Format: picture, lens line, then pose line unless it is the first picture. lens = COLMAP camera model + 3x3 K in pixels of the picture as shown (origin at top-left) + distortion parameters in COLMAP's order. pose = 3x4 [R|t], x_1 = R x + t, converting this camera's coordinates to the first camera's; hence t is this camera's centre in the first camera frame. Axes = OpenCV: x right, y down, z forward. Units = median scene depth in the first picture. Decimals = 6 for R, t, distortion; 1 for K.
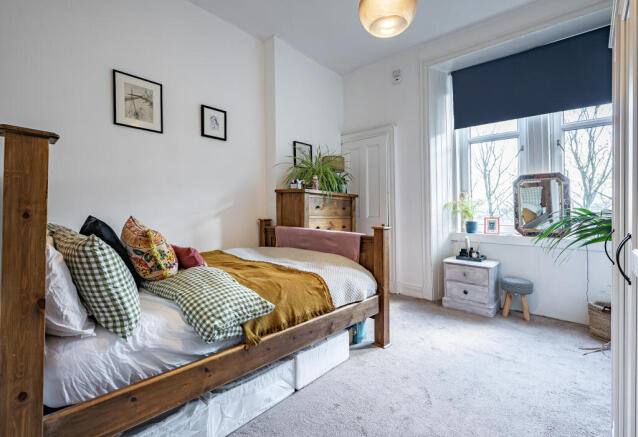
lens RADIAL K [[290.8, 0, 322.1], [0, 290.8, 196.6], [0, 0, 1]] dist [0.000631, -0.000136]
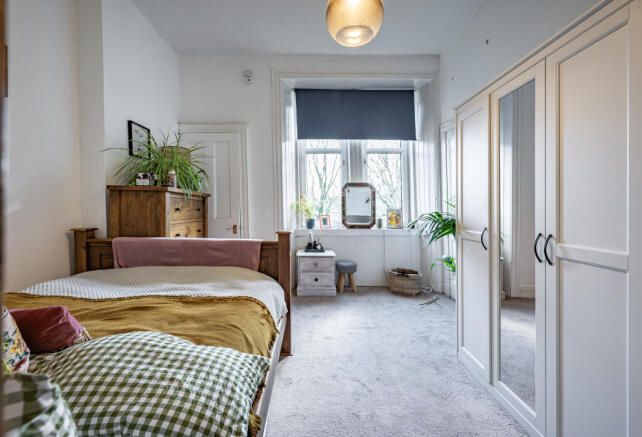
lens RADIAL K [[267.2, 0, 317.4], [0, 267.2, 194.3], [0, 0, 1]] dist [0.001073, 0.000040]
pose [[0.733210, 0.020187, 0.679703, -0.228349], [-0.024406, 0.999696, -0.003363, -0.013255], [-0.679564, -0.014123, 0.733480, 0.189965]]
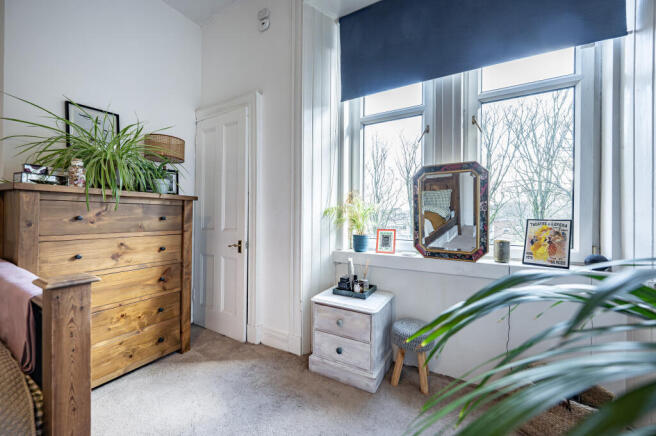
lens RADIAL K [[266.7, 0, 325.2], [0, 266.7, 216.6], [0, 0, 1]] dist [0.000117, 0.000701]
pose [[0.978795, -0.013933, 0.204369, 0.322428], [0.001731, 0.998211, 0.059766, 0.003946], [-0.204836, -0.058145, 0.977068, 0.423029]]
